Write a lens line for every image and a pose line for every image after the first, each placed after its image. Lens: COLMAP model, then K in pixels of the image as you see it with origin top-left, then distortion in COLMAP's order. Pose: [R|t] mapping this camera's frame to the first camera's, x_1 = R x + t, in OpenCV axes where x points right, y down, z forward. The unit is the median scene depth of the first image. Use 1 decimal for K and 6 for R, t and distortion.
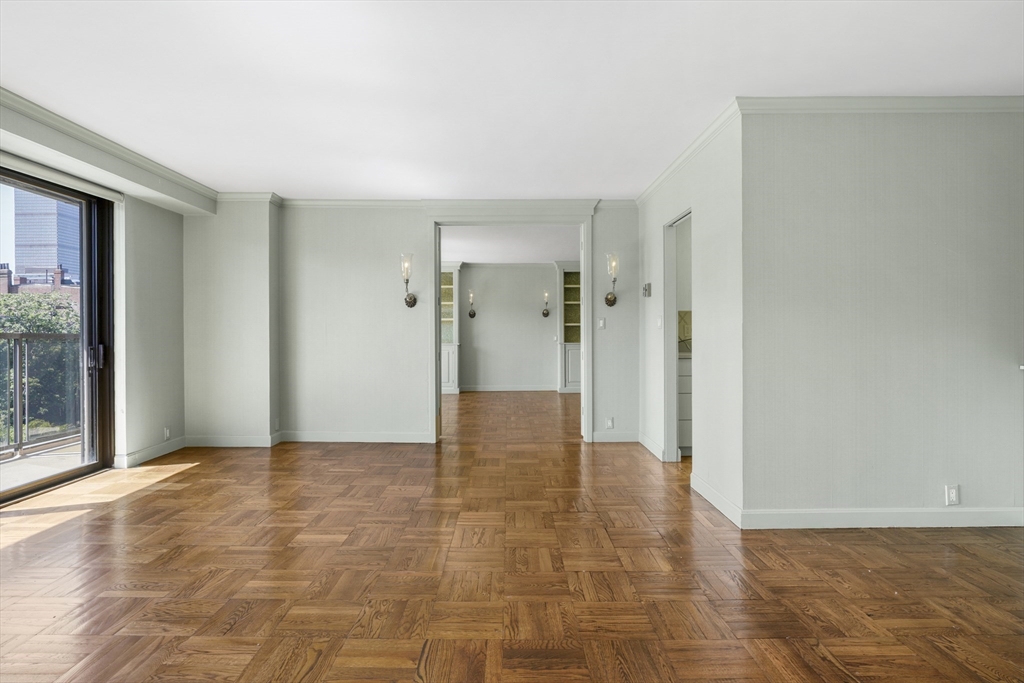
lens RADIAL K [[550.7, 0, 512.0], [0, 550.7, 341.5], [0, 0, 1]] dist [-0.002119, 0.000112]
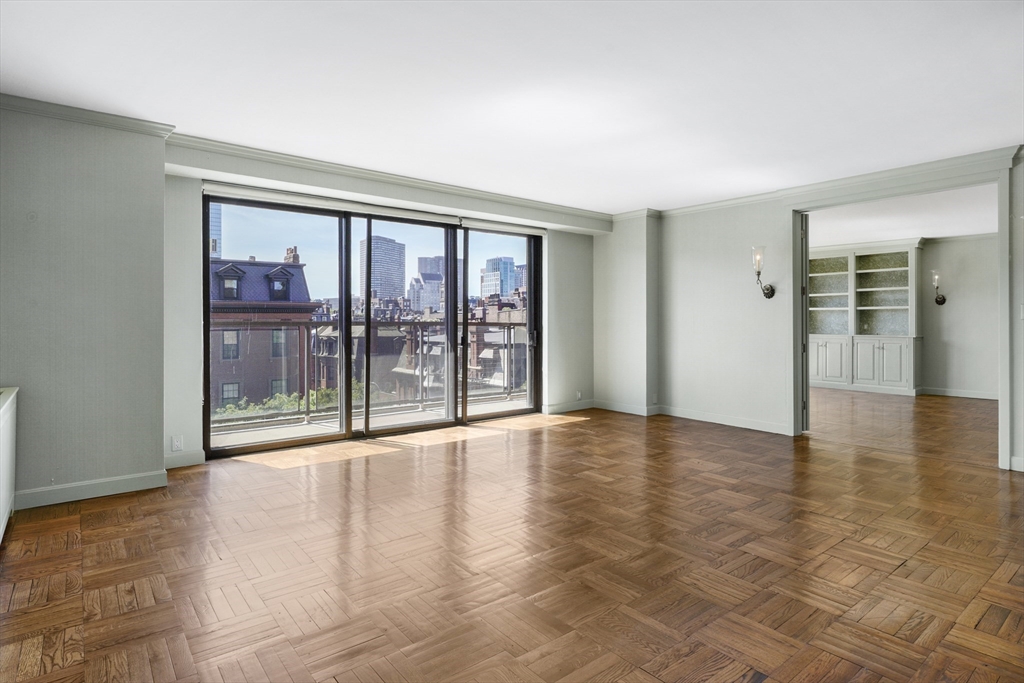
lens RADIAL K [[550.3, 0, 507.9], [0, 550.3, 325.3], [0, 0, 1]] dist [0.001375, 0.000610]
pose [[0.625966, 0.007058, -0.779818, 0.326696], [-0.014574, 0.999890, -0.002649, -0.002527], [0.779714, 0.013024, 0.626000, -0.007801]]
